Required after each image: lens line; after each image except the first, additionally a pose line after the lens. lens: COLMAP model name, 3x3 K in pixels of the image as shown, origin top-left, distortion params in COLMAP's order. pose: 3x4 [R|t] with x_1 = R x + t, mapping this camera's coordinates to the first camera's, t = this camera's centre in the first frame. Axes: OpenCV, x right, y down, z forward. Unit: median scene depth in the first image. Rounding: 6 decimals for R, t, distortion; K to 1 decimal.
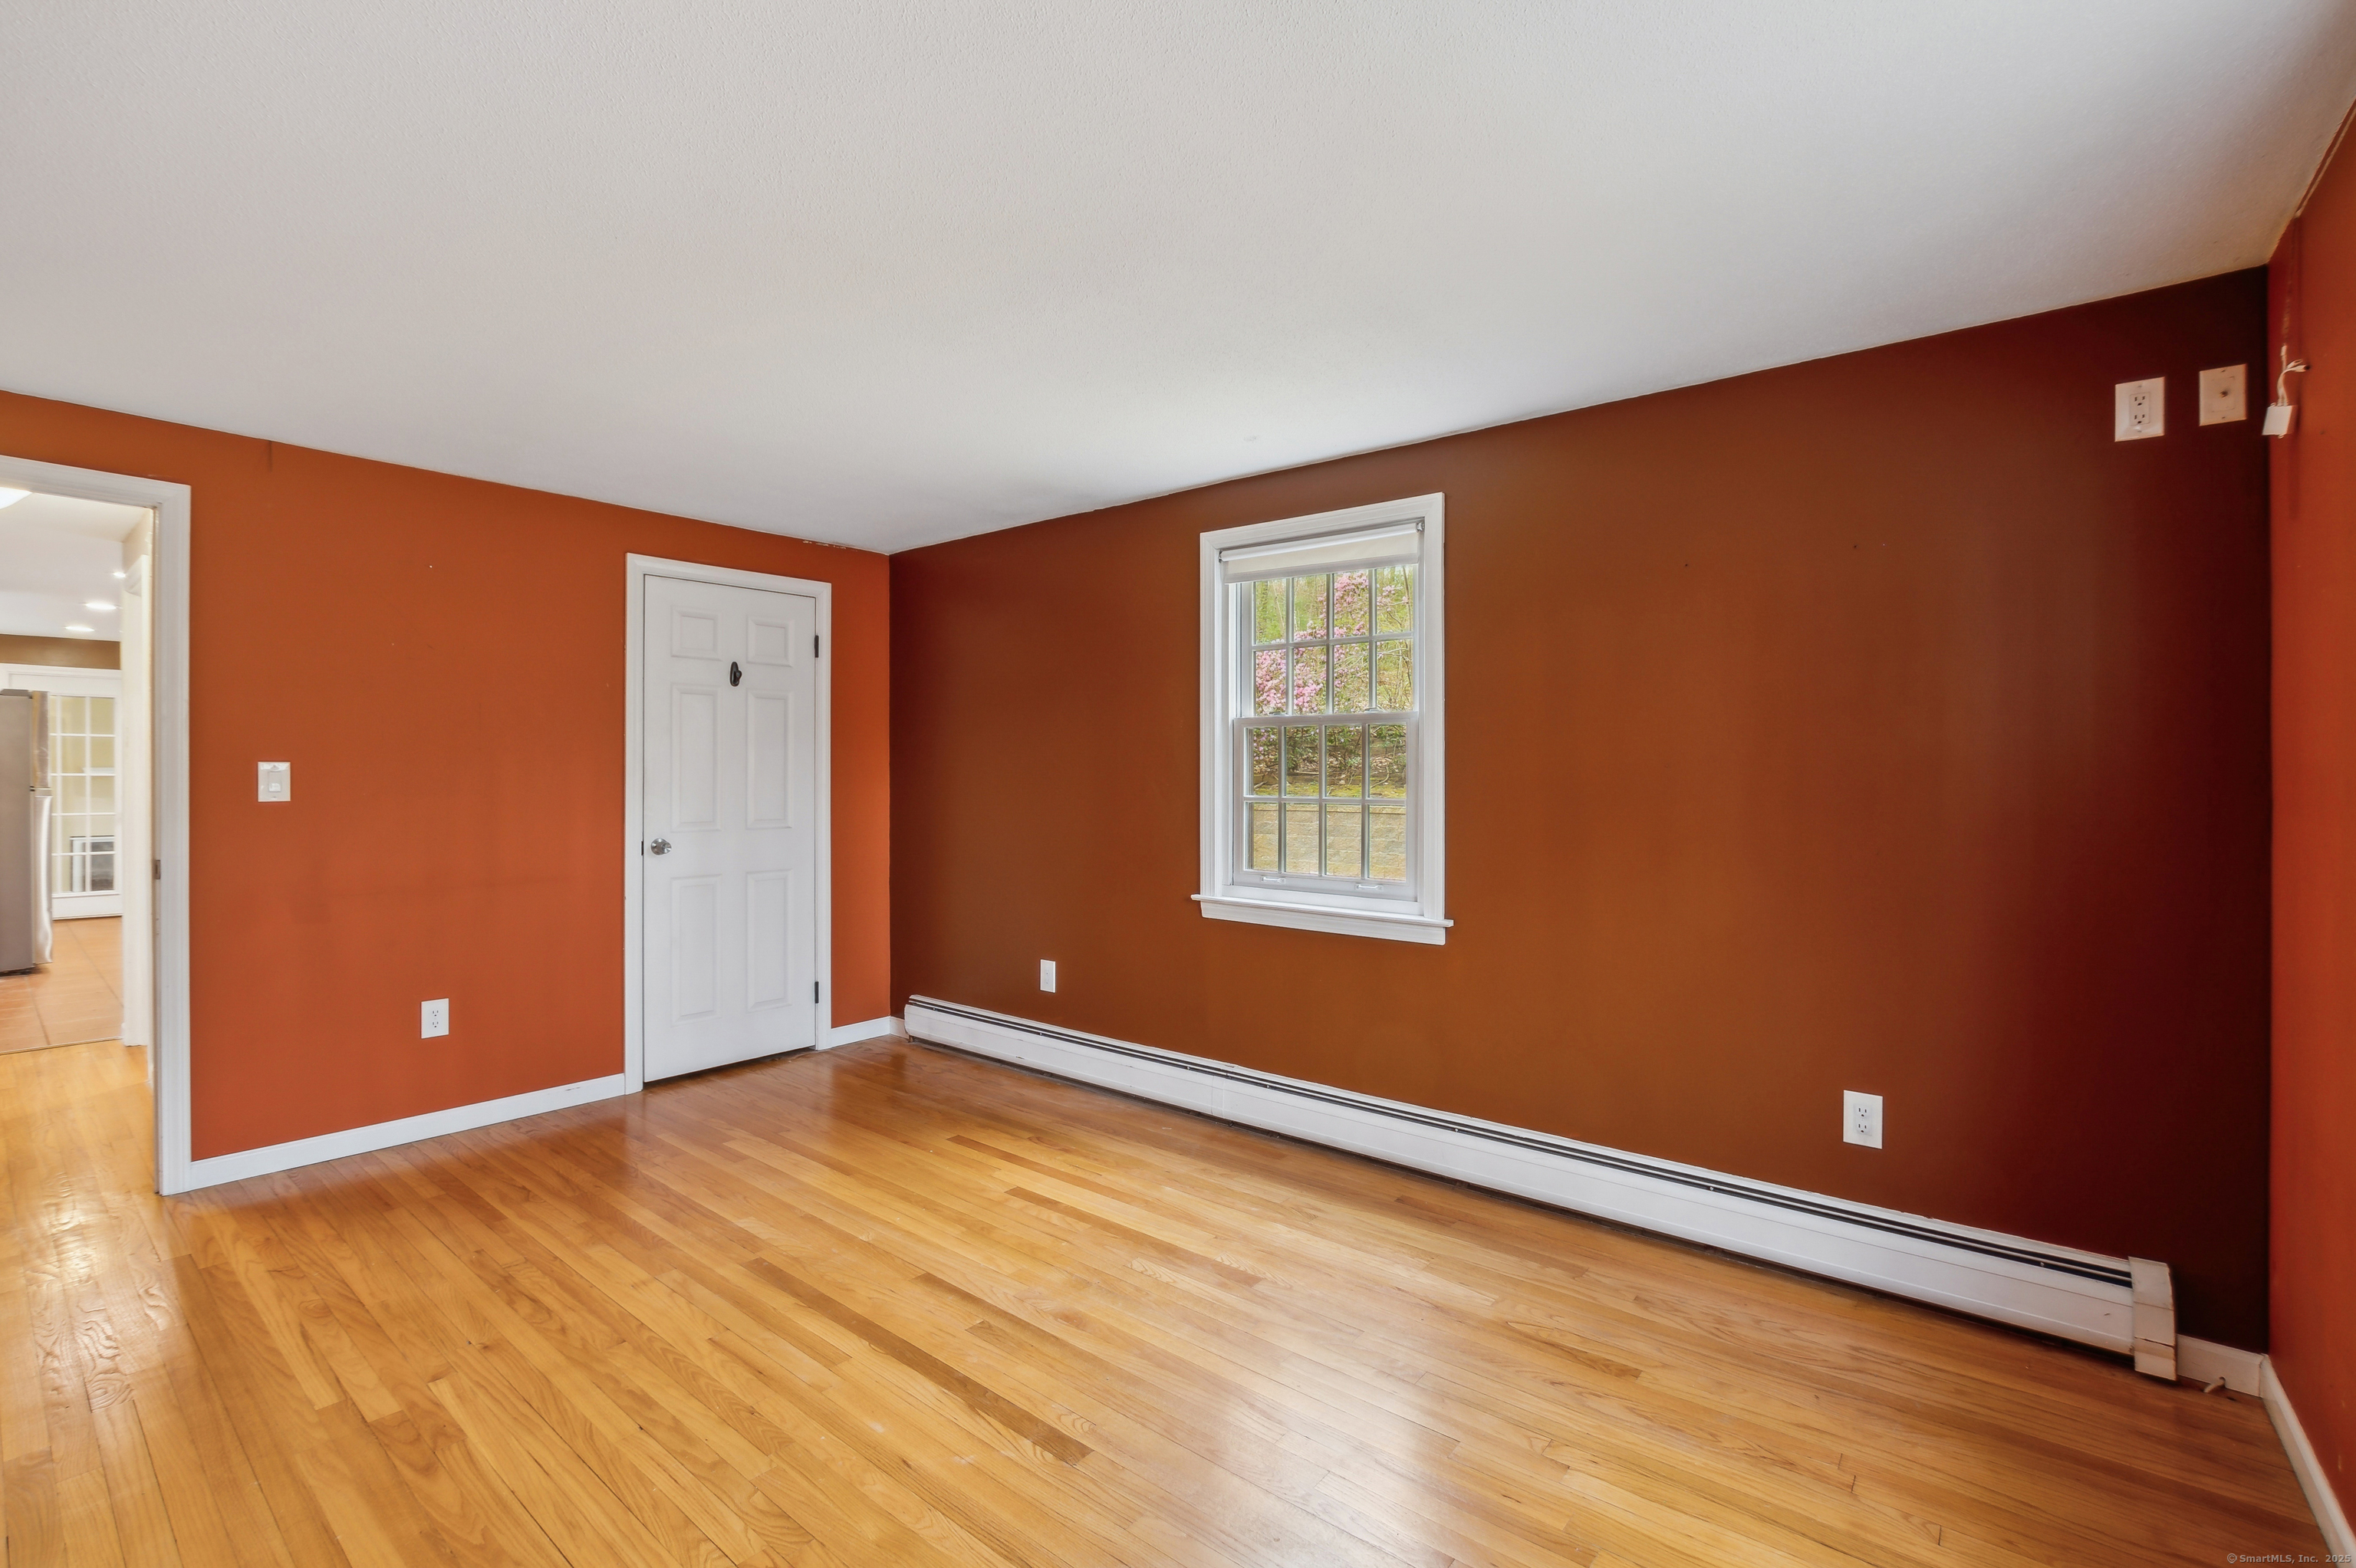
lens RADIAL K [[1051.0, 0, 1178.0], [0, 1051.0, 769.0], [0, 0, 1]] dist [-0.026832, 0.001293]
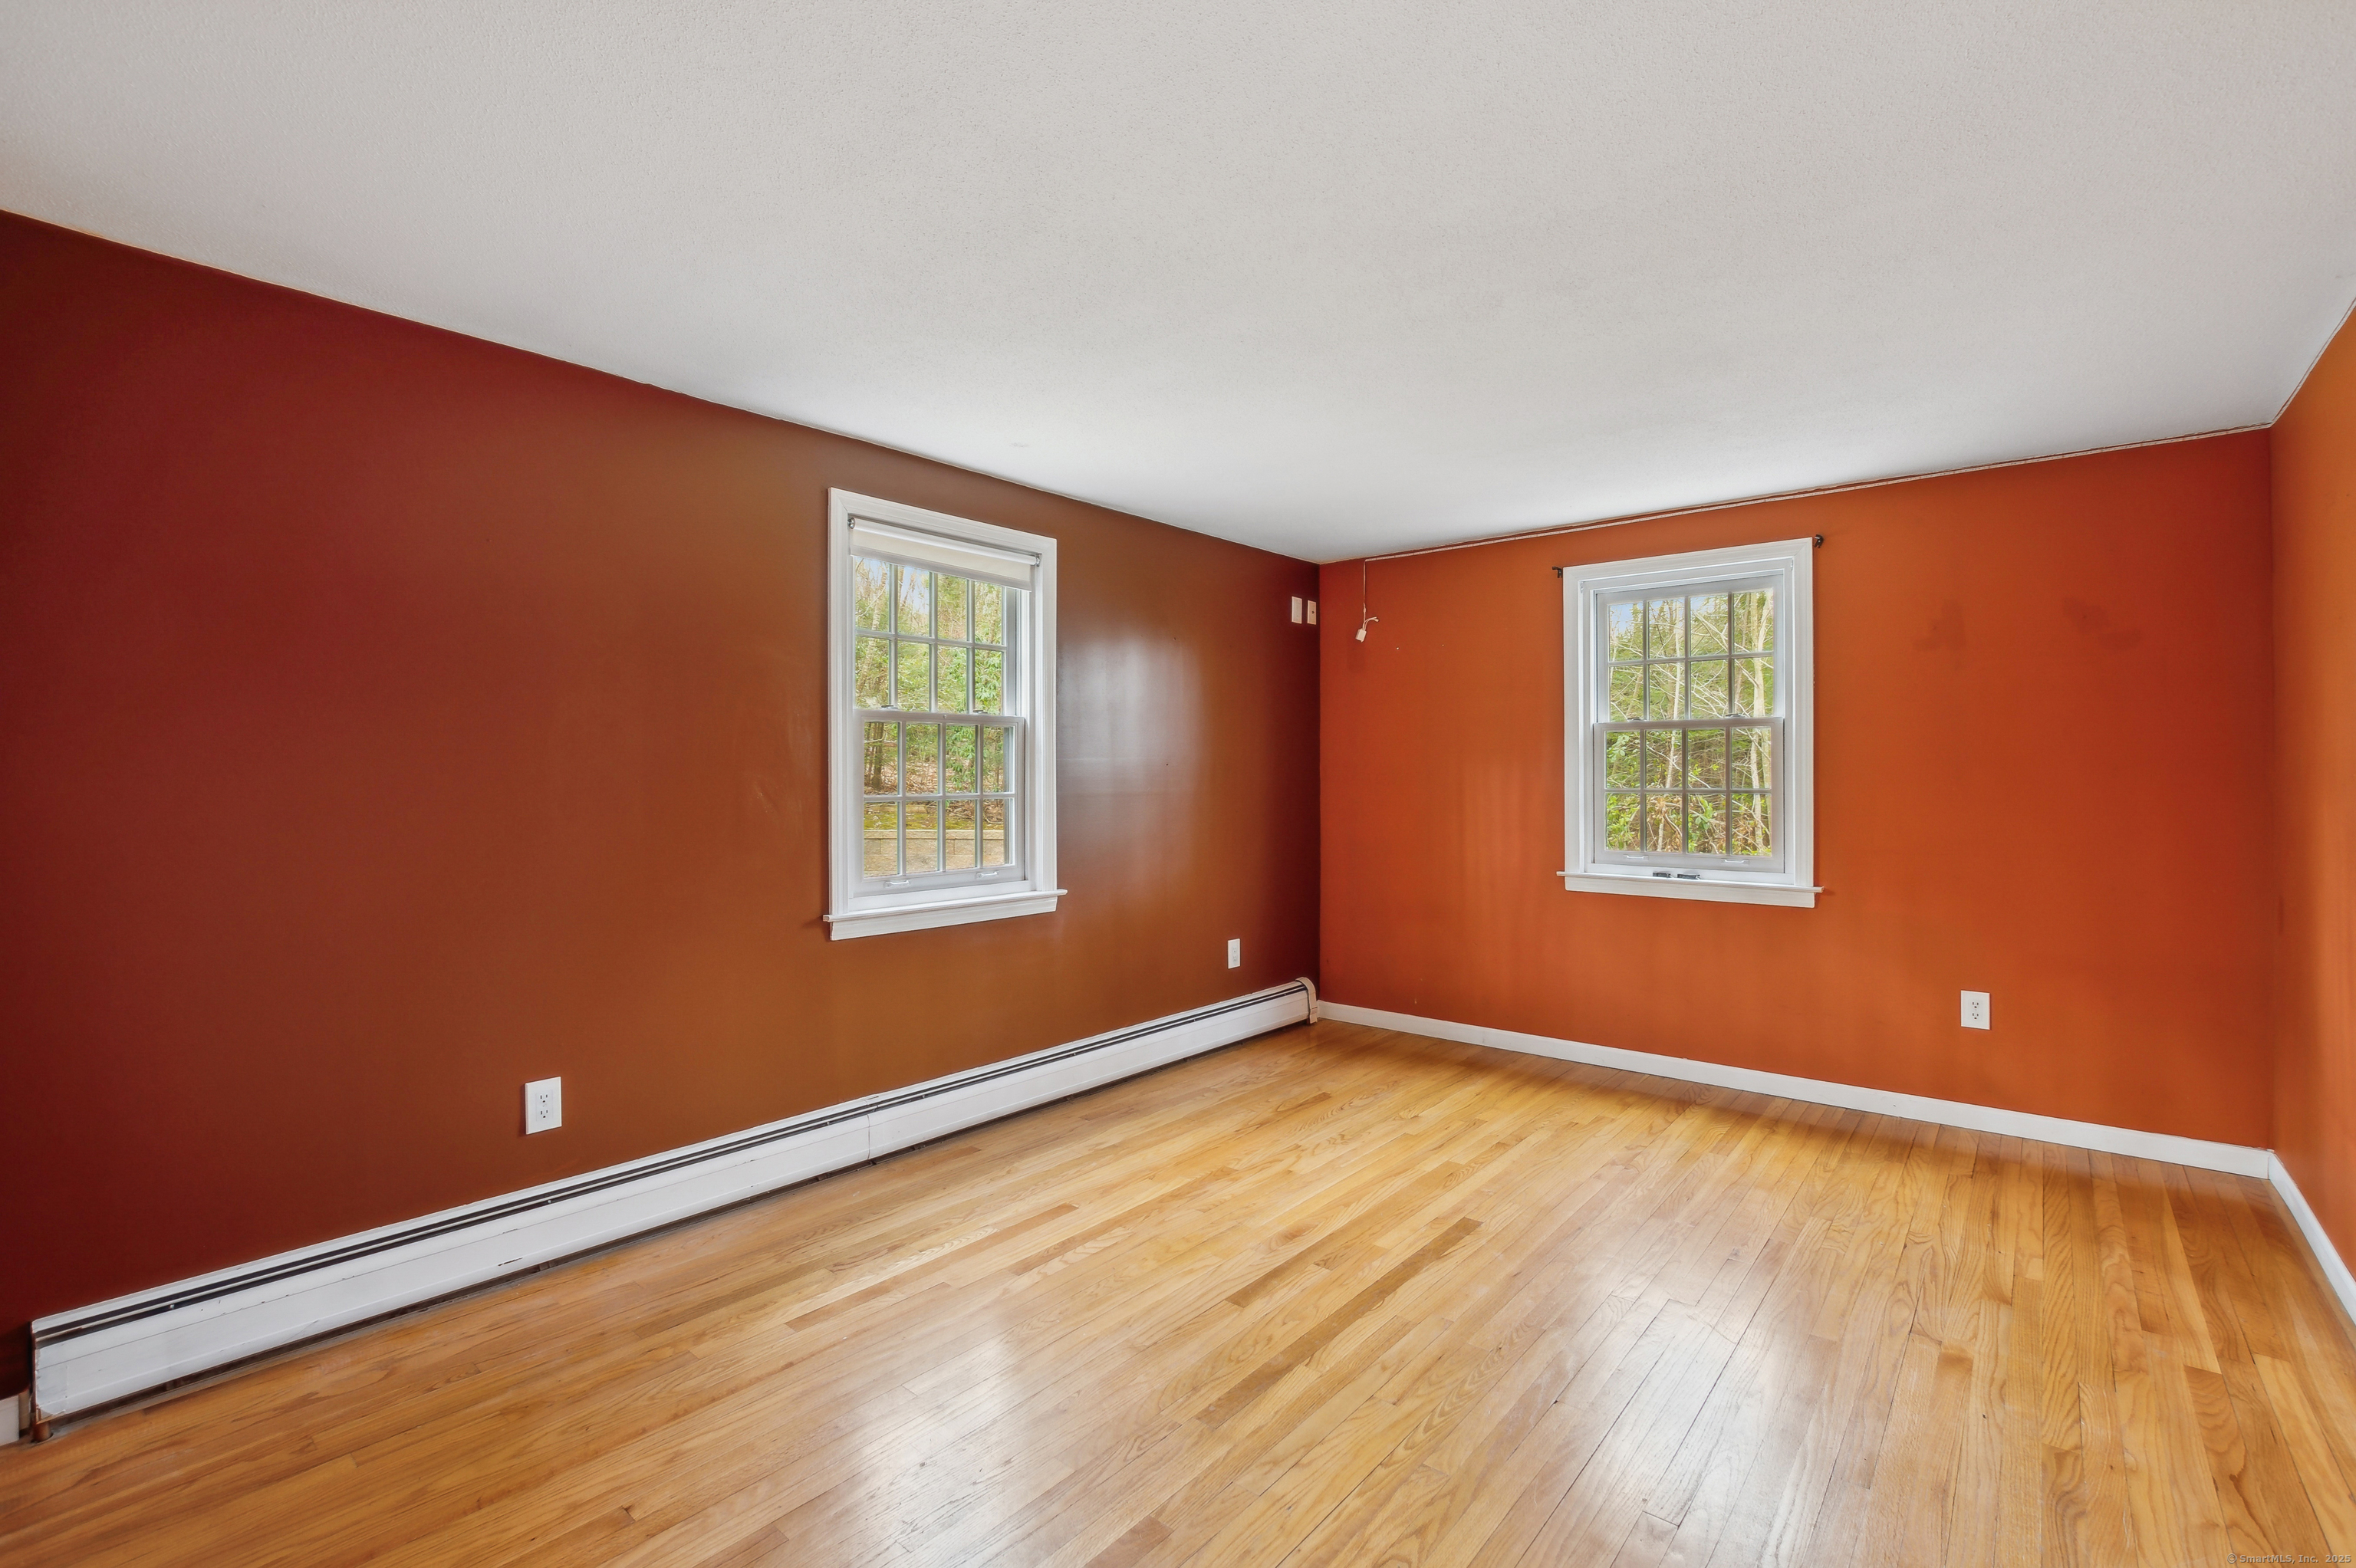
lens RADIAL K [[1051.0, 0, 1178.0], [0, 1051.0, 769.0], [0, 0, 1]] dist [-0.026832, 0.001293]
pose [[0.011936, -0.005177, 0.999915, -1.065476], [-0.005932, 0.999969, 0.005249, -0.004378], [-0.999911, -0.005994, 0.011905, 0.928643]]
